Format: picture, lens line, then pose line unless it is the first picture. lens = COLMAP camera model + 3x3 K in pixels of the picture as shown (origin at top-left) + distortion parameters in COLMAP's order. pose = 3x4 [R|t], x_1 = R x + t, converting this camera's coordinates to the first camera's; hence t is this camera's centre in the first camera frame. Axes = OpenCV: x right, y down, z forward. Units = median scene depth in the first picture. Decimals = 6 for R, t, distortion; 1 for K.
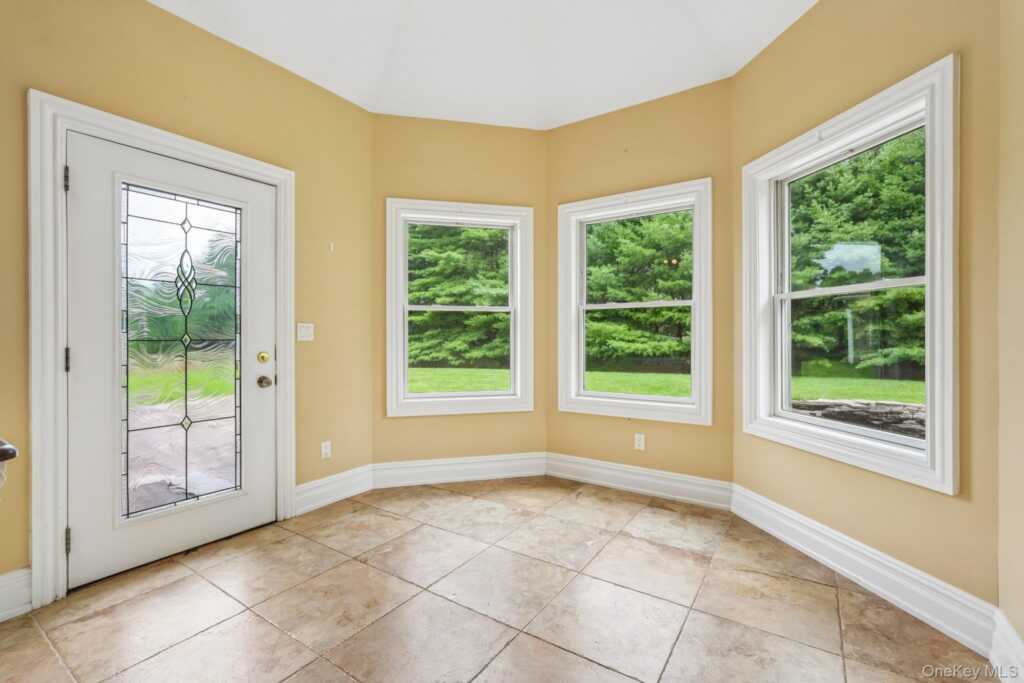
lens RADIAL K [[453.0, 0, 510.1], [0, 453.0, 339.3], [0, 0, 1]] dist [-0.001390, 0.001222]
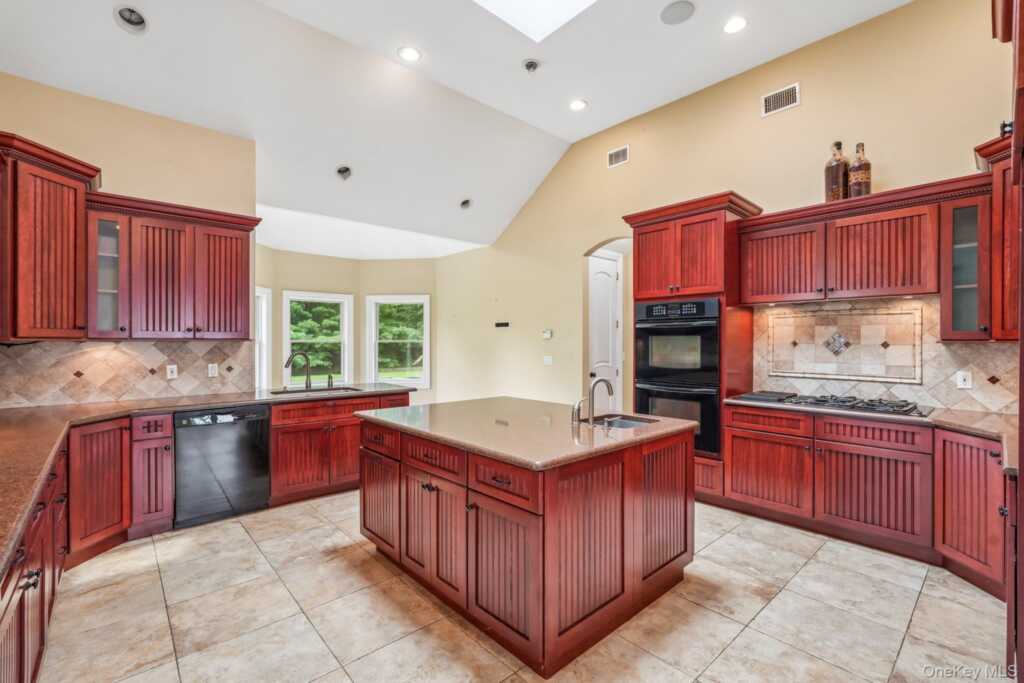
lens RADIAL K [[453.0, 0, 507.1], [0, 453.0, 341.1], [0, 0, 1]] dist [-0.001390, 0.001222]
pose [[0.245238, 0.001941, 0.969461, -1.856859], [0.002856, 0.999992, -0.002725, -0.063472], [-0.969459, 0.003437, 0.245231, -0.290226]]
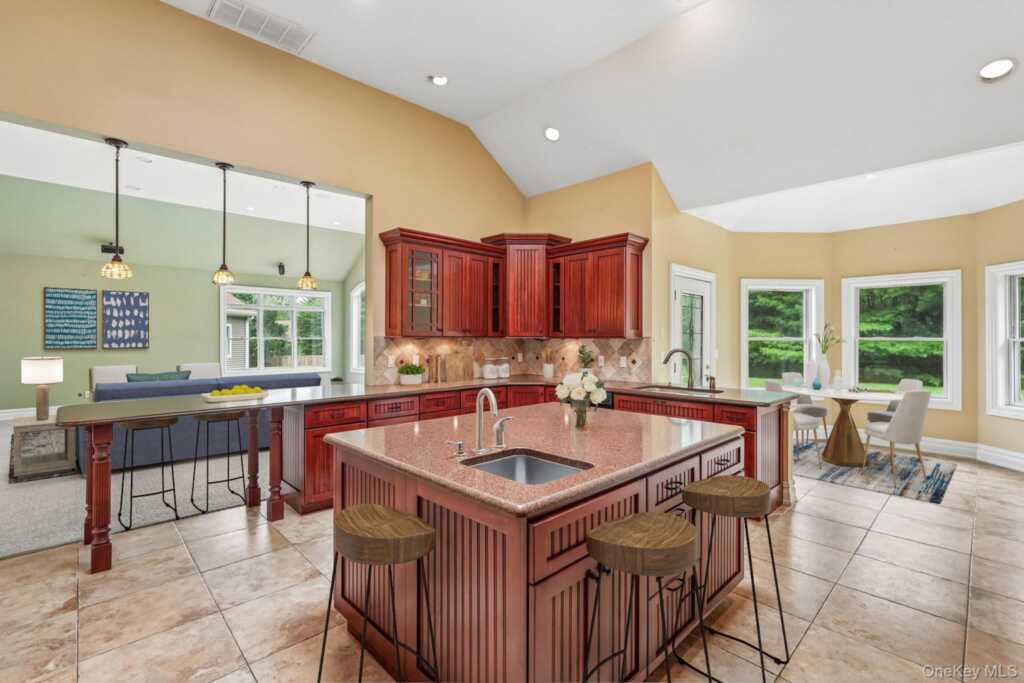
lens RADIAL K [[453.0, 0, 511.3], [0, 453.0, 339.4], [0, 0, 1]] dist [-0.001390, 0.001222]
pose [[0.975798, 0.004144, -0.218634, -0.712385], [-0.005206, 0.999977, -0.004284, -0.057027], [0.218611, 0.005318, 0.975798, -0.892507]]
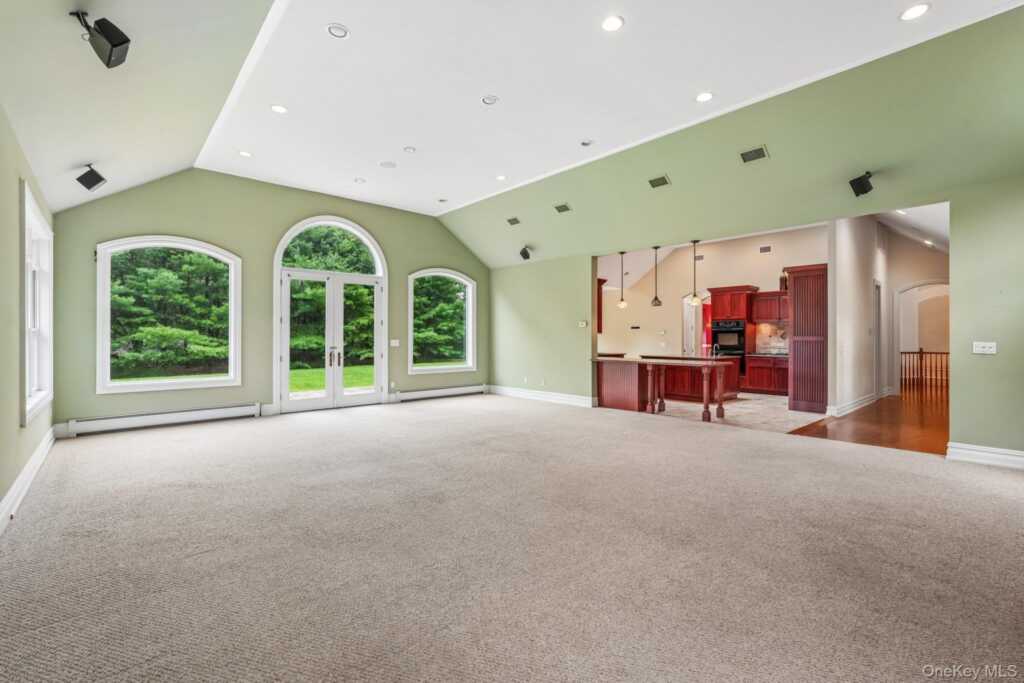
lens RADIAL K [[453.0, 0, 515.6], [0, 453.0, 337.1], [0, 0, 1]] dist [-0.001390, 0.001222]
pose [[0.251018, -0.001200, 0.967982, -3.468151], [0.007906, 0.999968, -0.000810, -0.062797], [-0.967950, 0.007857, 0.251020, 0.080683]]
